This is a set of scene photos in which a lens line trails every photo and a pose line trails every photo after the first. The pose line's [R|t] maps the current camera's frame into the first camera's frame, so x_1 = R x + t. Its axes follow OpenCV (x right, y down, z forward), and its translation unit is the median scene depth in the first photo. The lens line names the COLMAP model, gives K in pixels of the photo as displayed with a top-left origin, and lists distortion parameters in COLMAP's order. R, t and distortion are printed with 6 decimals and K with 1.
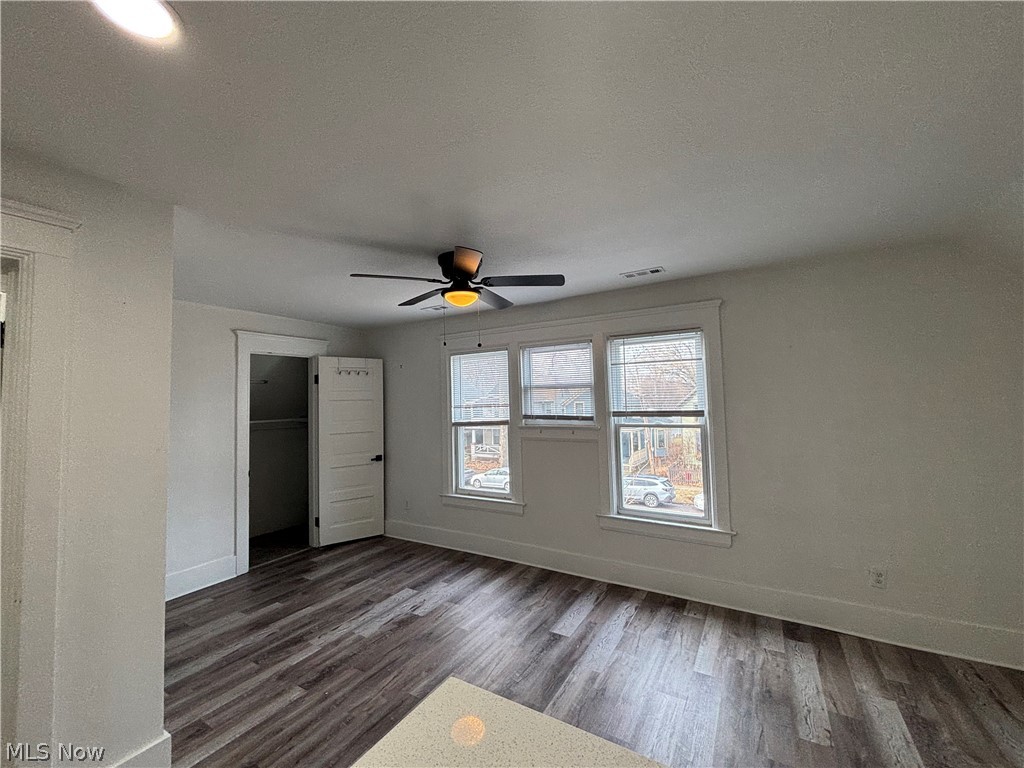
lens RADIAL K [[414.2, 0, 507.9], [0, 414.2, 378.7], [0, 0, 1]] dist [-0.003012, -0.000332]
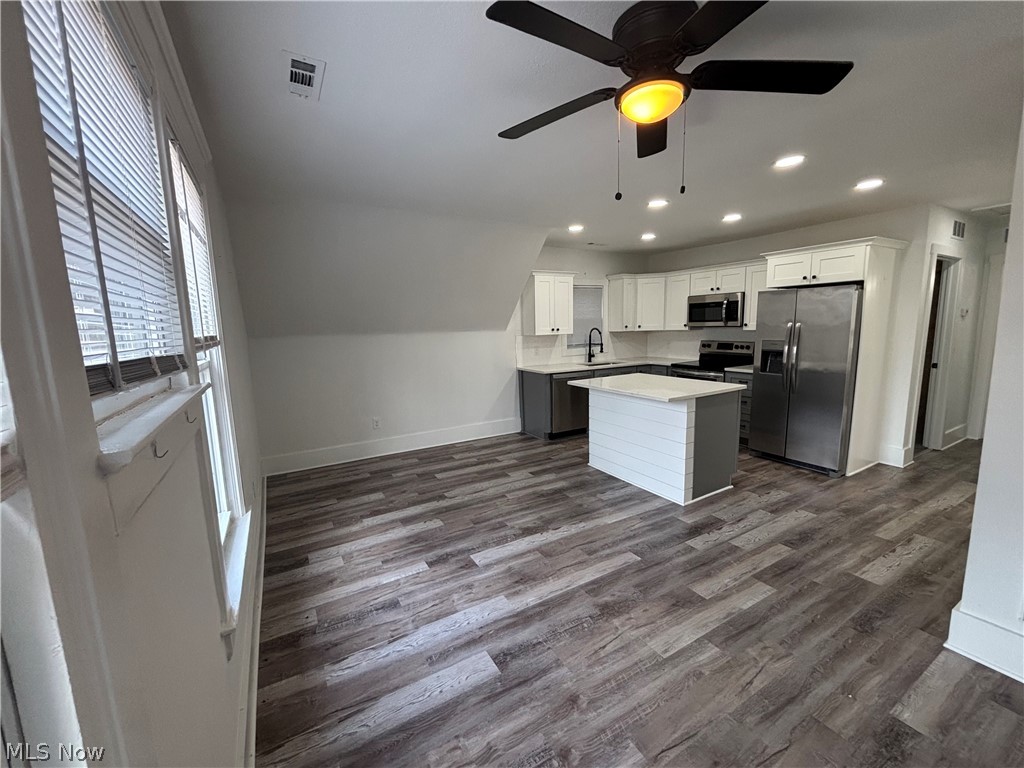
lens RADIAL K [[409.8, 0, 512.0], [0, 409.8, 384.0], [0, 0, 1]] dist [-0.000063, -0.000175]
pose [[-0.877608, -0.020246, 0.478952, -0.155912], [0.021519, 0.996437, 0.081551, 0.092707], [-0.478897, 0.081876, -0.874045, 1.150246]]
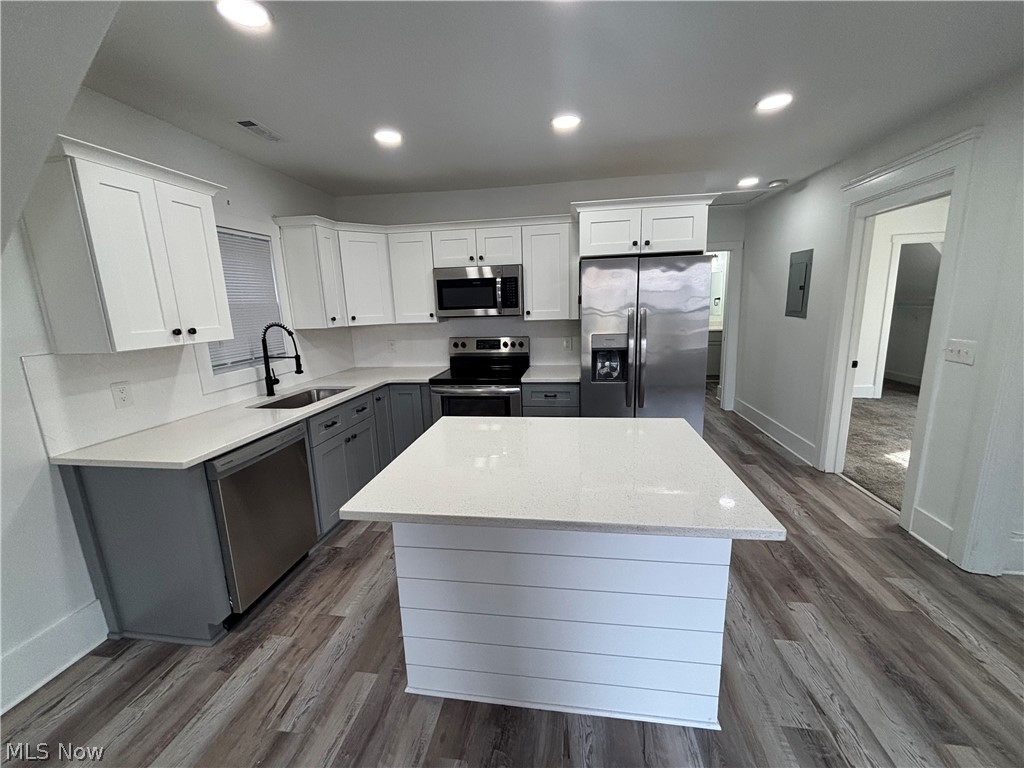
lens RADIAL K [[410.2, 0, 509.3], [0, 410.2, 385.9], [0, 0, 1]] dist [0.002248, -0.000086]
pose [[-0.921878, 0.130020, -0.365014, 0.226494], [0.078951, 0.985289, 0.151568, 0.044722], [0.379351, 0.110909, -0.918582, 0.444467]]
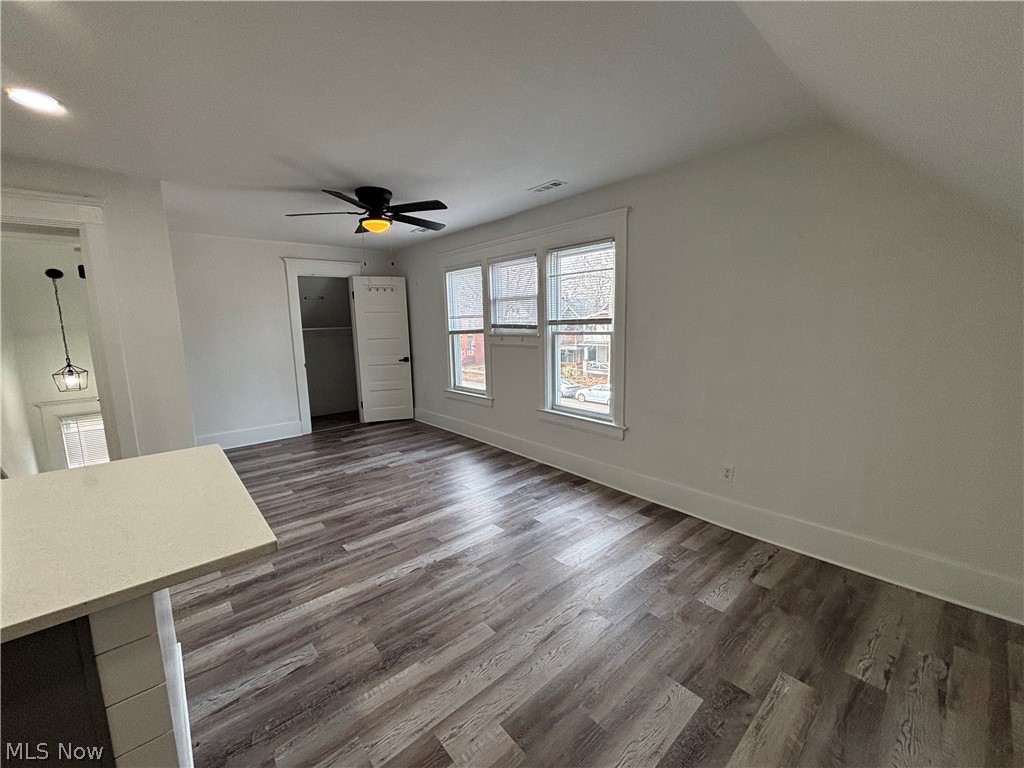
lens RADIAL K [[409.8, 0, 512.0], [0, 409.8, 384.0], [0, 0, 1]] dist [-0.000063, -0.000175]
pose [[0.954581, 0.049182, -0.293863, 0.478822], [0.013724, 0.977978, 0.208258, 0.015391], [0.297634, -0.202832, 0.932884, -0.090119]]
